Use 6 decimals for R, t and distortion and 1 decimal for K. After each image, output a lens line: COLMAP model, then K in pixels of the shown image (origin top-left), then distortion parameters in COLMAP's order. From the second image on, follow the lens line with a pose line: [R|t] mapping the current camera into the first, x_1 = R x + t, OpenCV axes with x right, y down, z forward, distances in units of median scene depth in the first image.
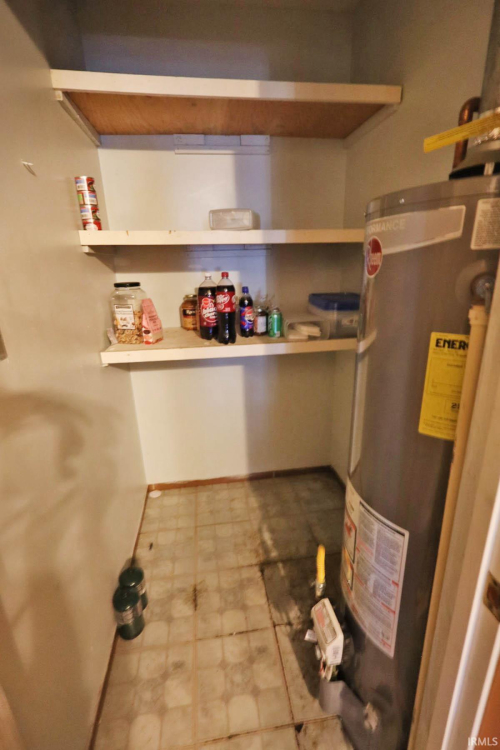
lens RADIAL K [[345.6, 0, 251.0], [0, 345.6, 374.7], [0, 0, 1]] dist [0.004191, -0.000045]
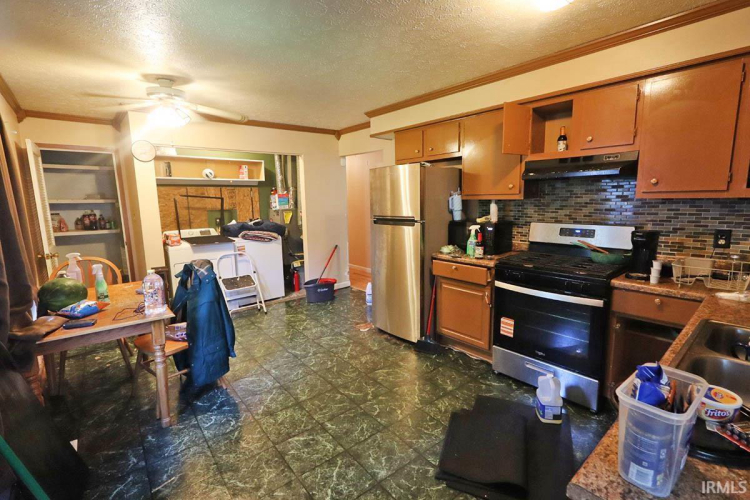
lens RADIAL K [[345.6, 0, 378.5], [0, 345.6, 252.5], [0, 0, 1]] dist [0.004191, -0.000045]
pose [[0.844161, -0.074936, 0.530827, 0.451418], [0.160769, 0.979994, -0.117322, 0.947287], [-0.511416, 0.184379, 0.839320, -3.173850]]
